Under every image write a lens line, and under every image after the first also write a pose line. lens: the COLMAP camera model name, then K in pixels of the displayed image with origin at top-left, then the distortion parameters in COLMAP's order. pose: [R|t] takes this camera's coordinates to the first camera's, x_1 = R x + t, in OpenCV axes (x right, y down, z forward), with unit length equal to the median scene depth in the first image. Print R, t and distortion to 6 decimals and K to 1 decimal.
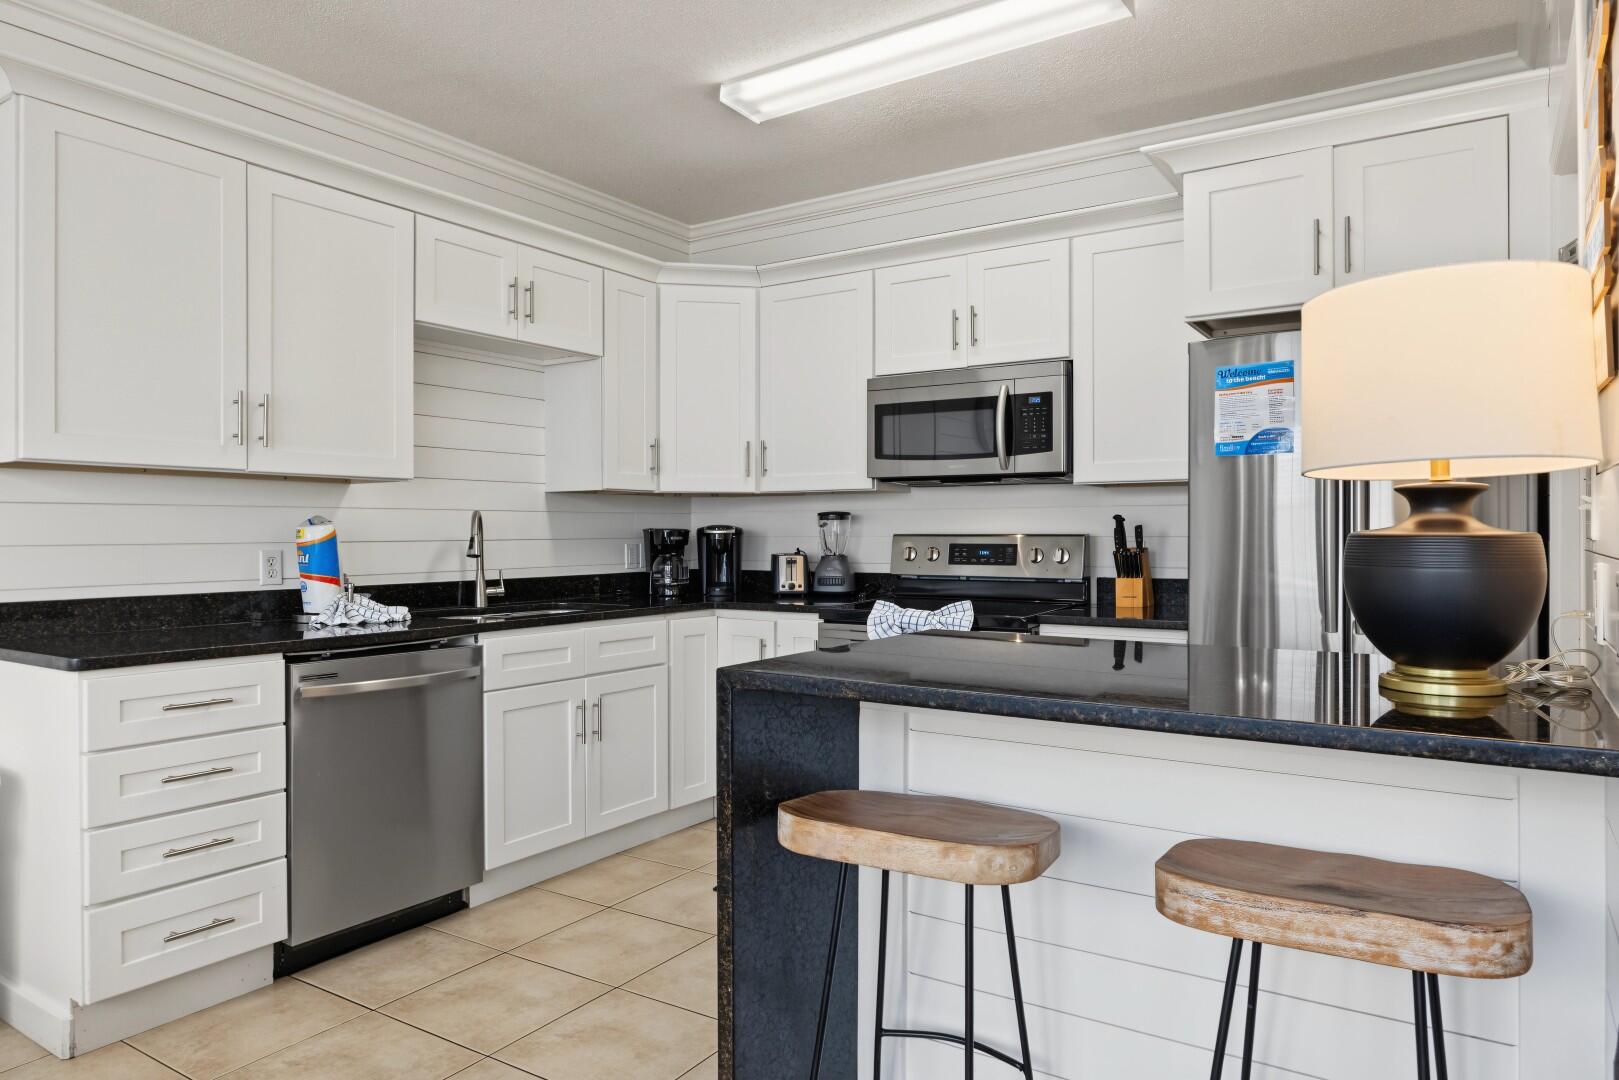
lens RADIAL K [[967.3, 0, 888.6], [0, 967.3, 523.1], [0, 0, 1]] dist [0.000046, -0.043682]
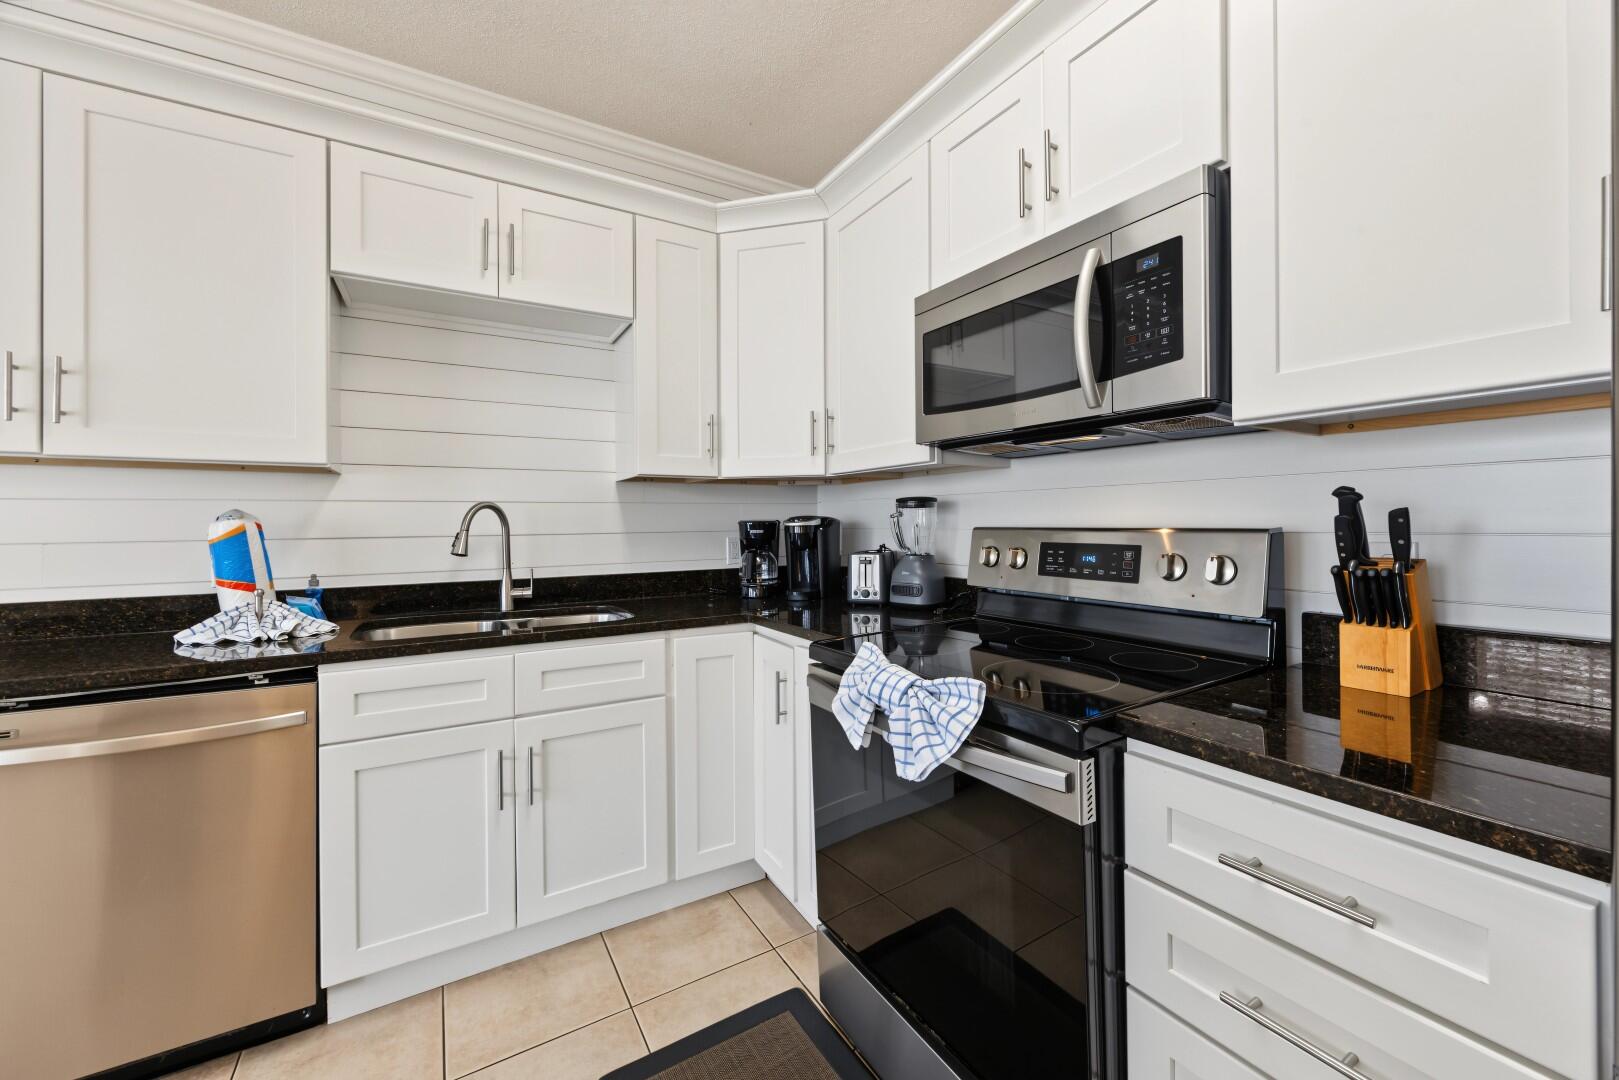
lens RADIAL K [[562.8, 0, 986.5], [0, 562.8, 517.9], [0, 0, 1]] dist [-0.001465, -0.000157]
pose [[0.916393, -0.006741, -0.400224, 0.184355], [0.009465, 0.999944, 0.004831, 0.003343], [0.400169, -0.008215, 0.916405, 0.673038]]
